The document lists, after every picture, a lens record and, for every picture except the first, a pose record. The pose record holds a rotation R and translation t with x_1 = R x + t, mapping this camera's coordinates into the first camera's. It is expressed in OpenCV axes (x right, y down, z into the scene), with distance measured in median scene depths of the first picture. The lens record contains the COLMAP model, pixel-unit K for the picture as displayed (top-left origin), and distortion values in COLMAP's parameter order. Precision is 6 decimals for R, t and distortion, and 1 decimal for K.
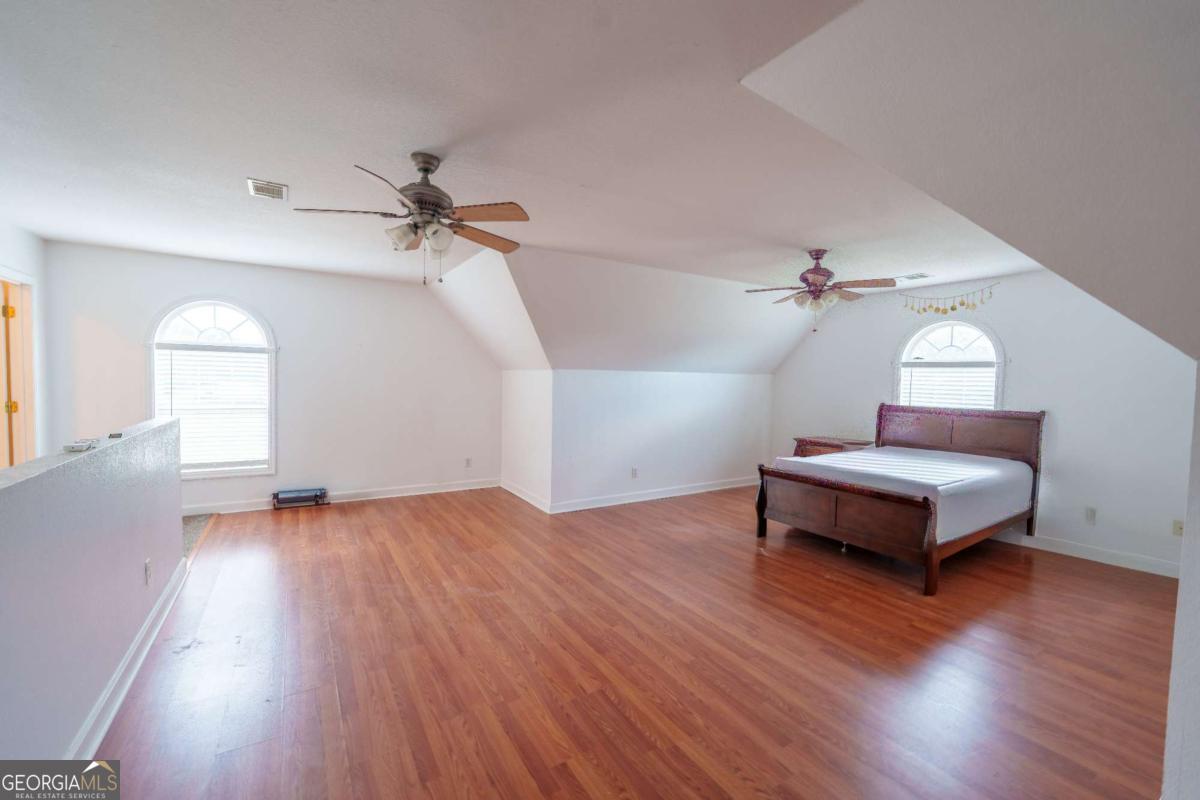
lens RADIAL K [[490.9, 0, 600.0], [0, 490.9, 400.0], [0, 0, 1]] dist [-0.001933, -0.000115]
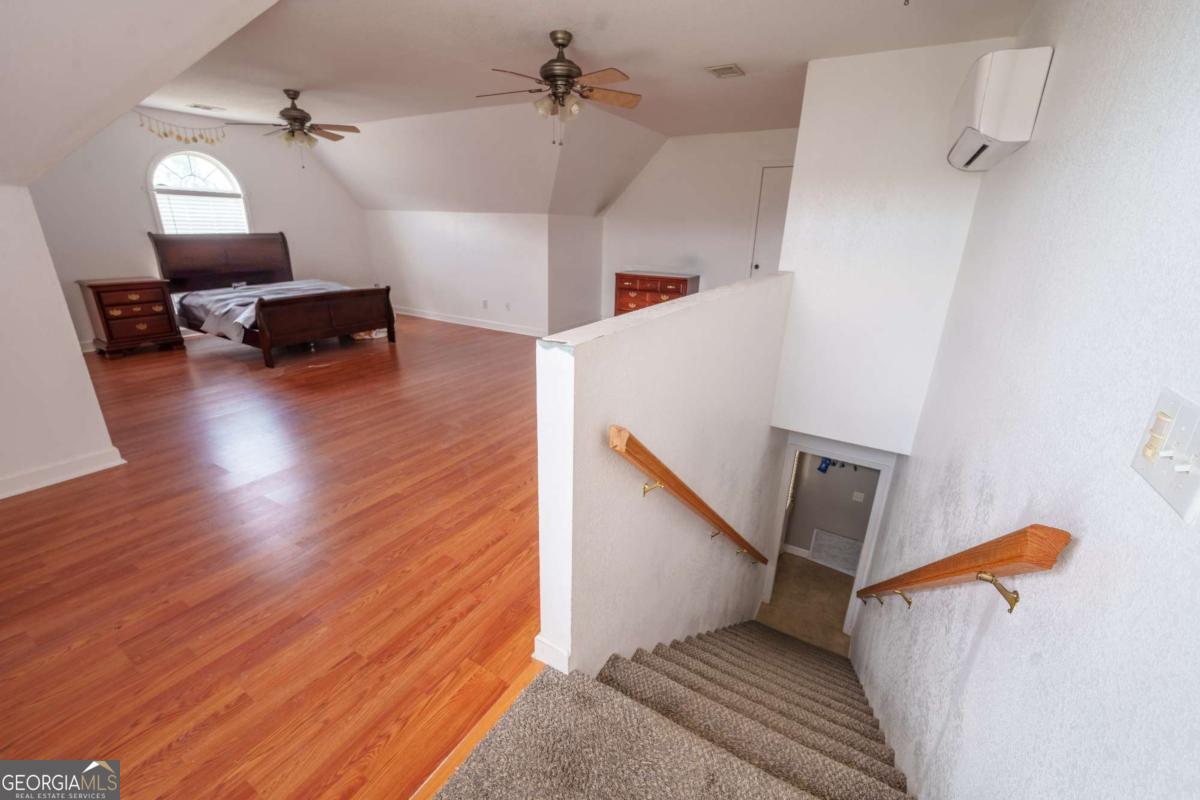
lens RADIAL K [[490.9, 0, 600.0], [0, 490.9, 400.0], [0, 0, 1]] dist [-0.001933, -0.000115]
pose [[-0.455510, -0.327282, 0.827887, -0.927611], [0.013656, 0.927291, 0.374092, -0.047296], [-0.890126, 0.181709, -0.417921, 0.852854]]
